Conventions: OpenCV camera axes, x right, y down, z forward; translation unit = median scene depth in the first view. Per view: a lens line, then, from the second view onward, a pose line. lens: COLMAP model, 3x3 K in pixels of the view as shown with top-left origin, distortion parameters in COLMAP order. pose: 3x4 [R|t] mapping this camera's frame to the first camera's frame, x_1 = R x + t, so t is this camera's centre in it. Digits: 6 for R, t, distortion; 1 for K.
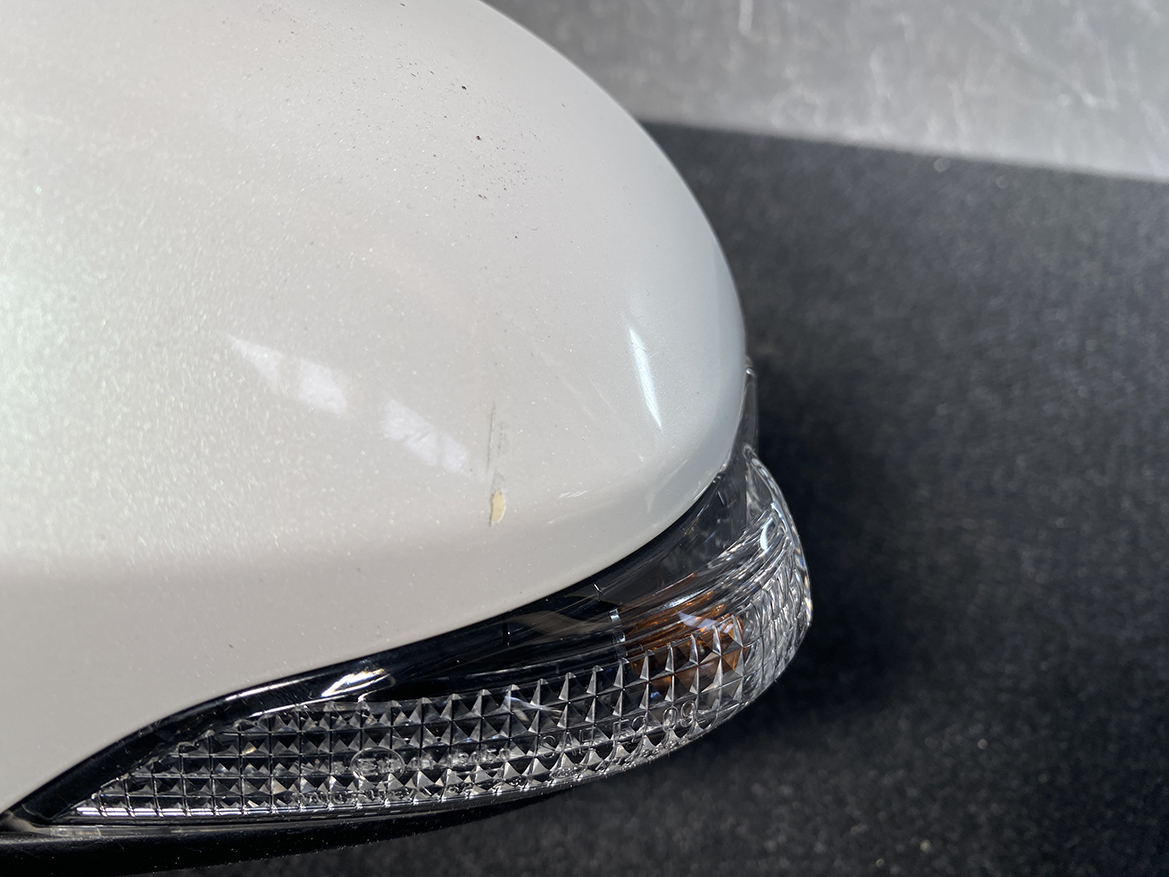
lens RADIAL K [[922.5, 0, 582.6], [0, 922.5, 442.6], [0, 0, 1]] dist [-0.055654, 0.039777]
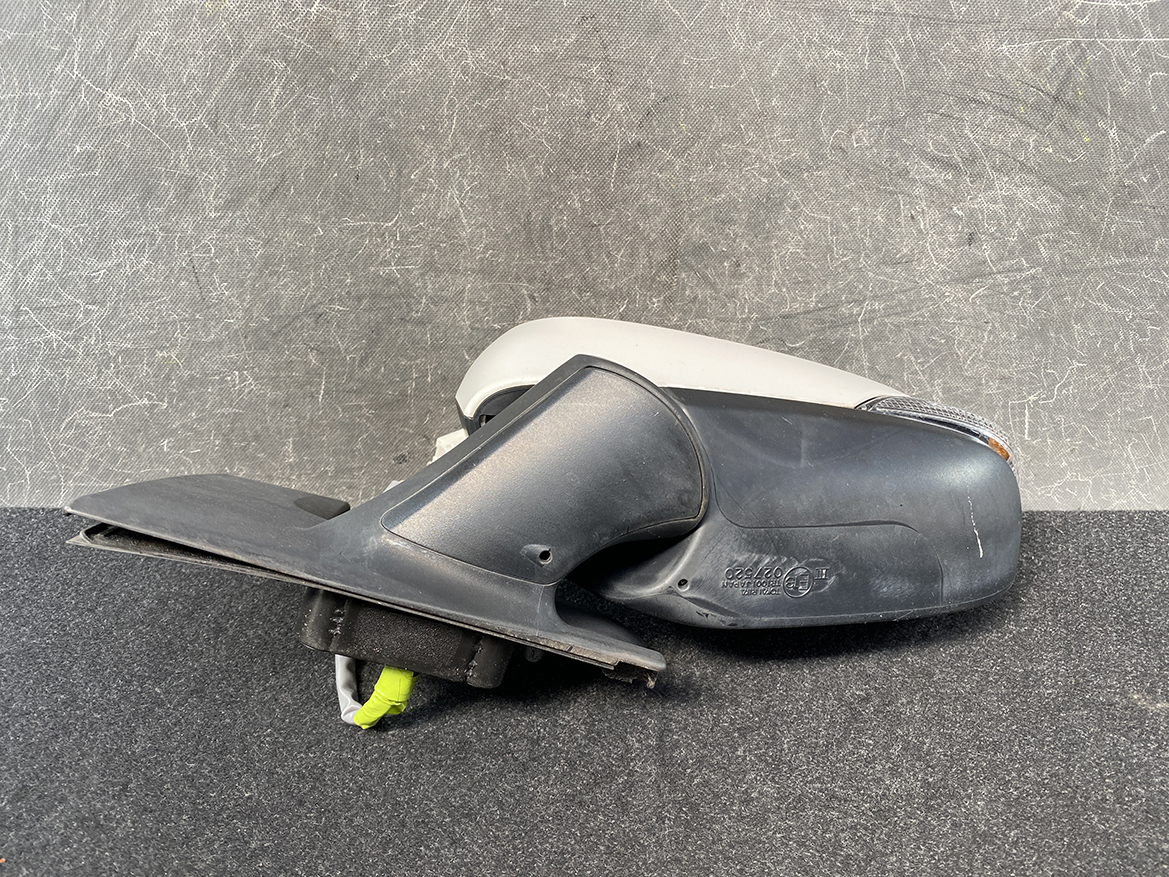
lens RADIAL K [[904.0, 0, 568.6], [0, 904.0, 440.0], [0, 0, 1]] dist [-0.018642, 0.014779]
pose [[0.994495, -0.095187, -0.043805, -0.519528], [0.077891, 0.951199, -0.298587, -0.142747], [0.070089, 0.293531, 0.953377, -0.344085]]
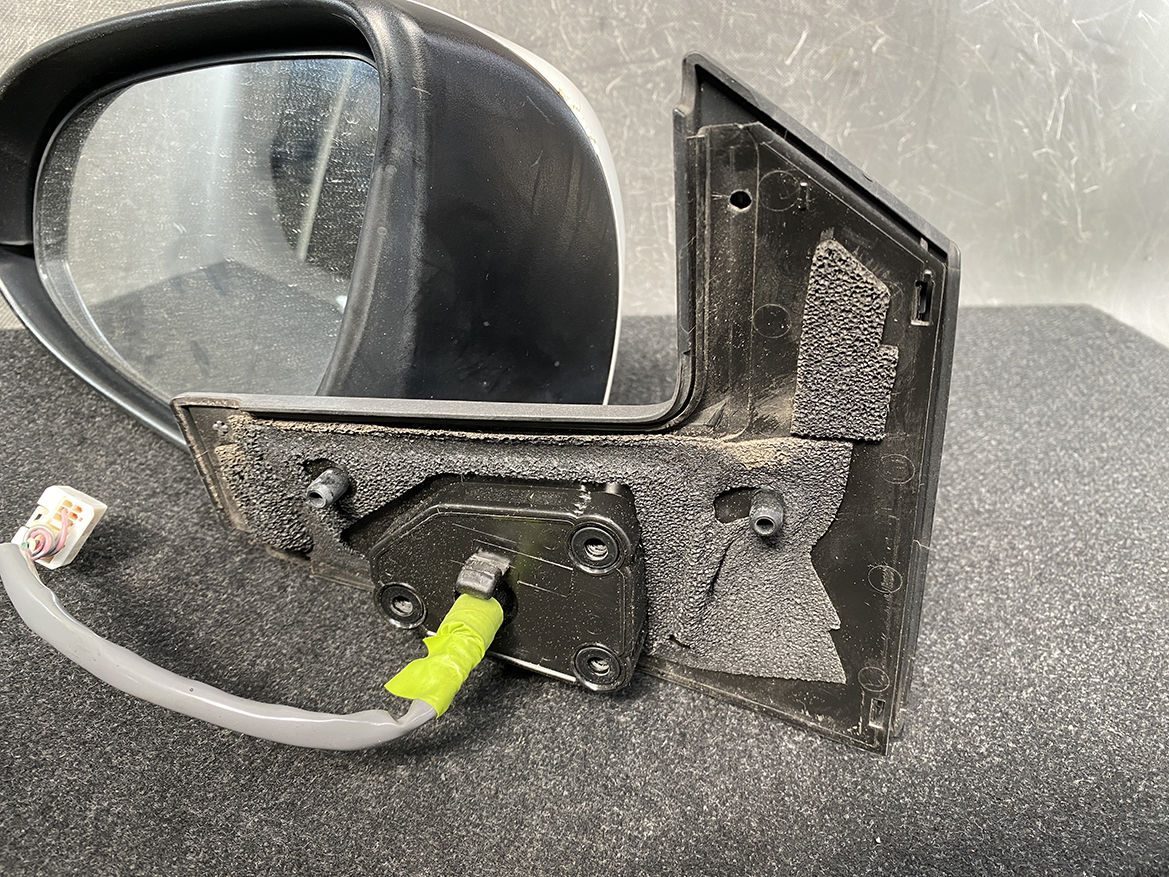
lens RADIAL K [[904.0, 0, 574.6], [0, 904.0, 443.6], [0, 0, 1]] dist [-0.018642, 0.014779]
pose [[0.953361, -0.168178, 0.250637, -0.421293], [0.223546, 0.951372, -0.211940, 0.097299], [-0.202805, 0.258085, 0.944596, -0.183650]]
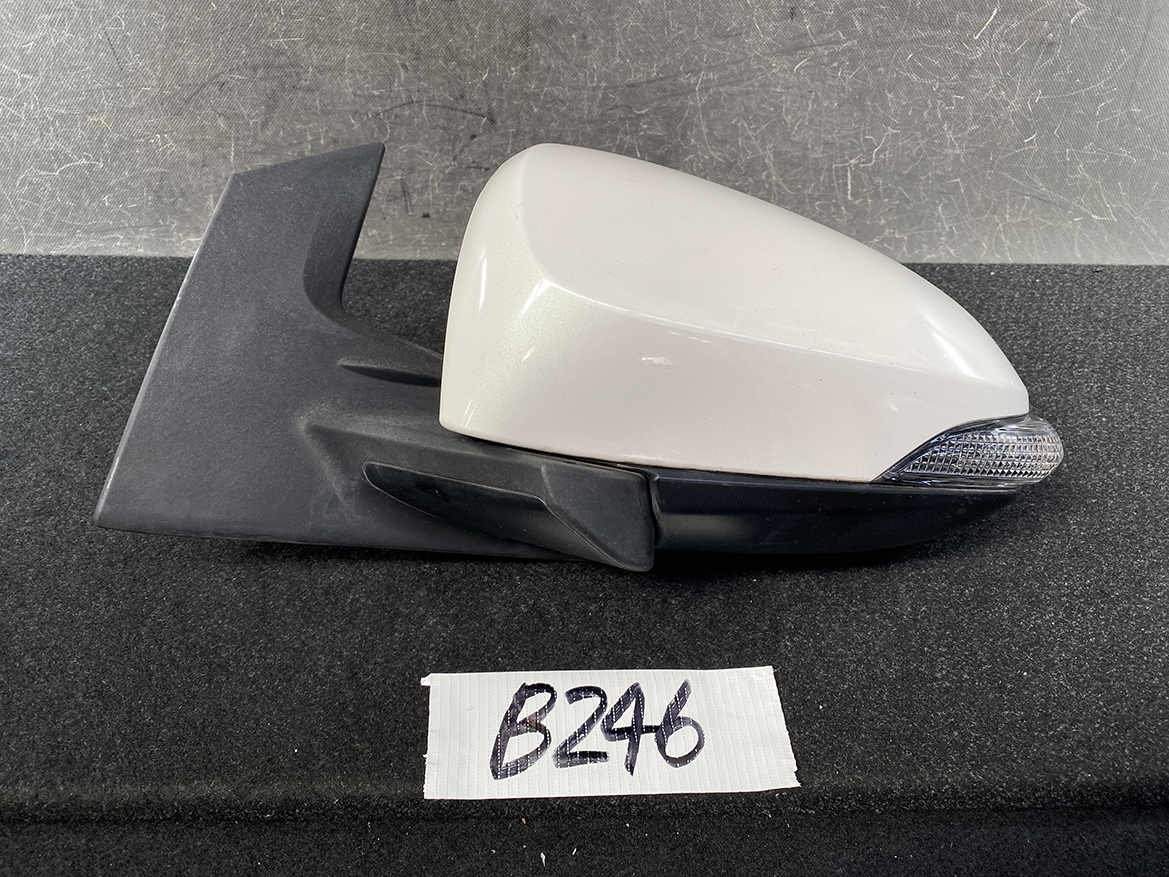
lens RADIAL K [[904.0, 0, 577.5], [0, 904.0, 428.3], [0, 0, 1]] dist [-0.018642, 0.014779]
pose [[0.993901, -0.075500, -0.080377, -0.220315], [0.068032, 0.993440, -0.091916, 0.039262], [0.086789, 0.085887, 0.992518, -0.602241]]
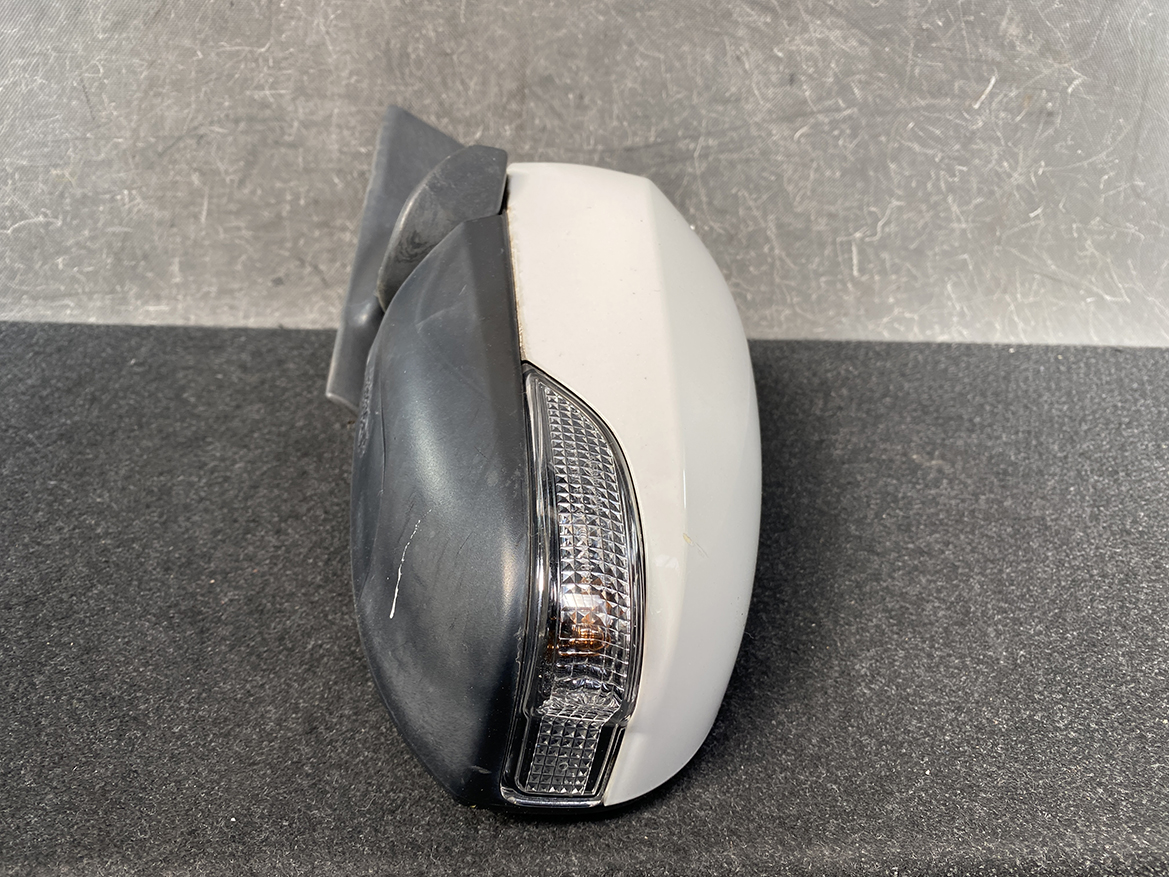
lens RADIAL K [[904.0, 0, 568.2], [0, 904.0, 443.7], [0, 0, 1]] dist [-0.018642, 0.014779]
pose [[0.995696, -0.090285, -0.020936, -0.332129], [0.079017, 0.945016, -0.317334, 0.267397], [0.048435, 0.314314, 0.948083, -0.358362]]
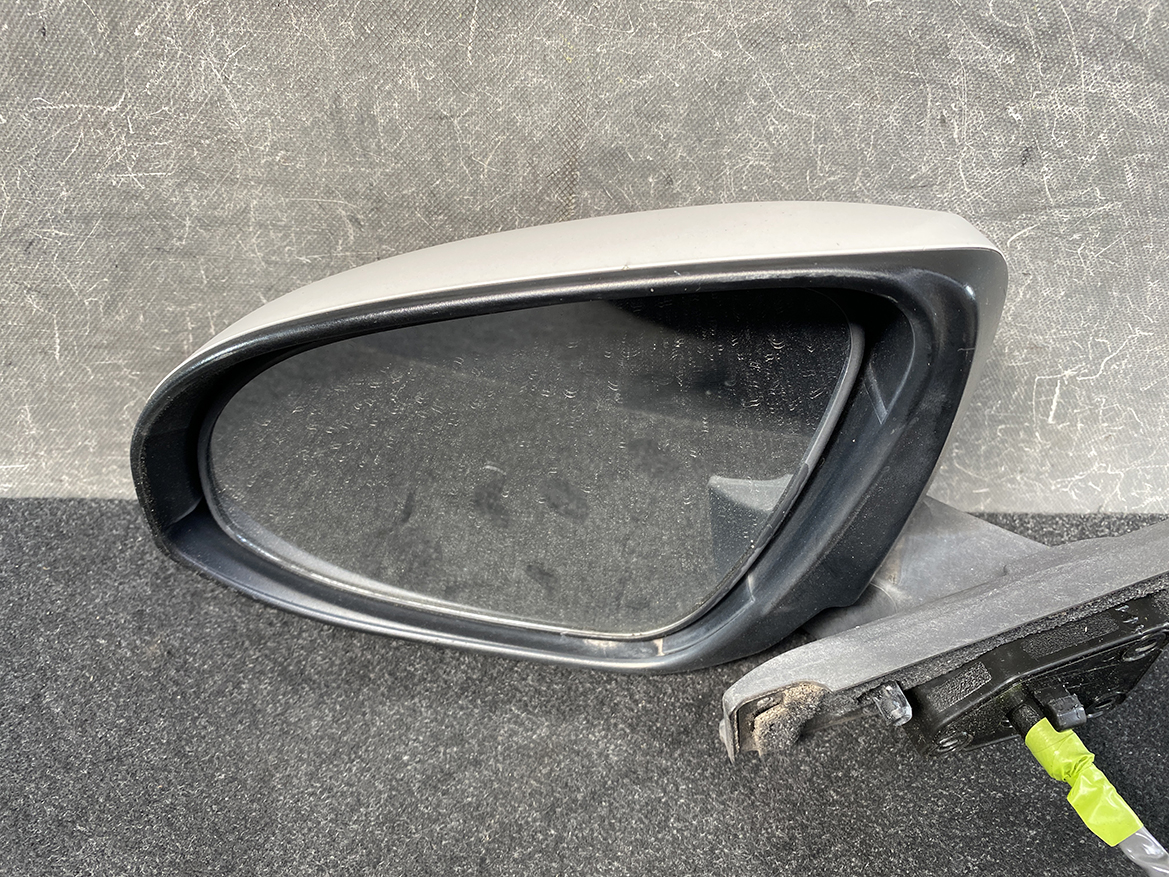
lens RADIAL K [[904.0, 0, 561.0], [0, 904.0, 437.0], [0, 0, 1]] dist [-0.018642, 0.014779]
pose [[0.997940, -0.046638, -0.044060, -0.370848], [0.044889, 0.998196, -0.039874, -0.521685], [0.045840, 0.037814, 0.998233, 0.027348]]
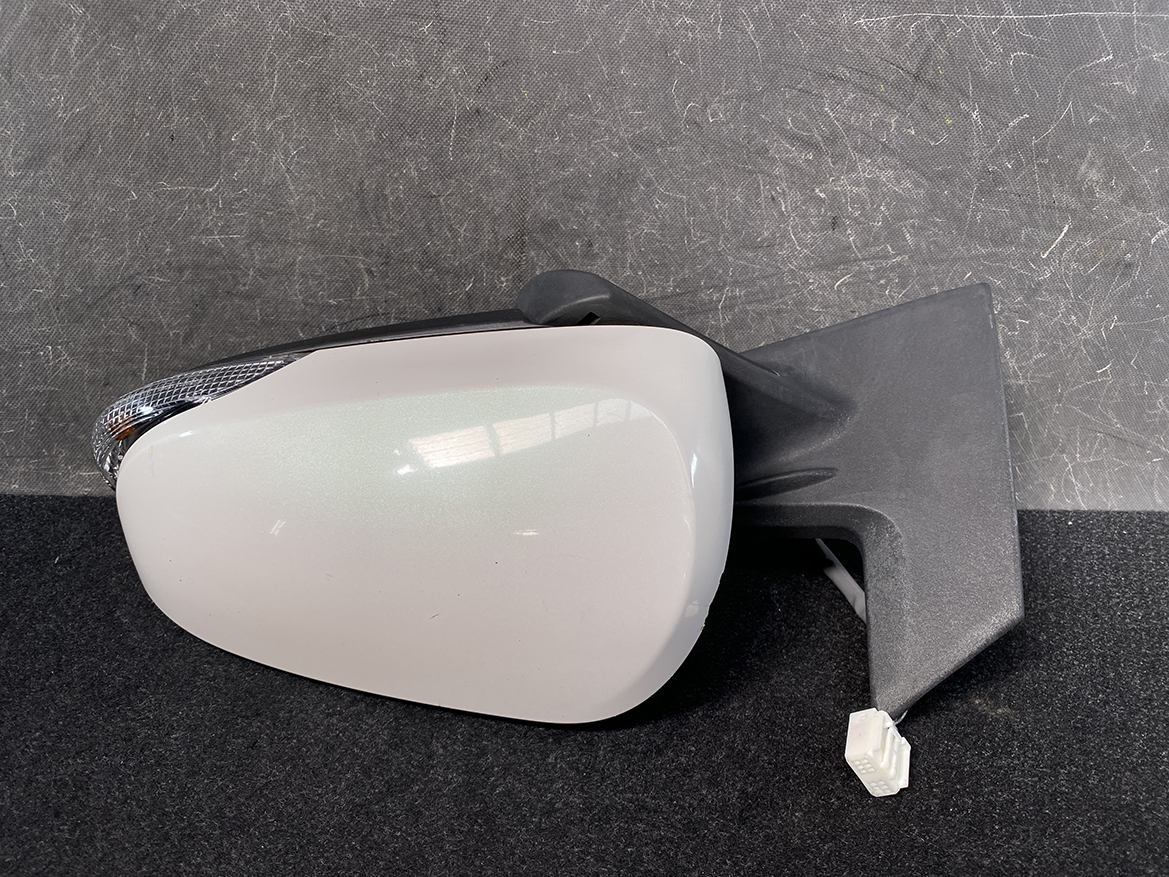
lens RADIAL K [[904.0, 0, 570.1], [0, 904.0, 444.7], [0, 0, 1]] dist [-0.018642, 0.014779]
pose [[0.996907, -0.078549, -0.002458, -0.336692], [0.074462, 0.954117, -0.290028, -0.134582], [0.025126, 0.288948, 0.957015, -0.253012]]
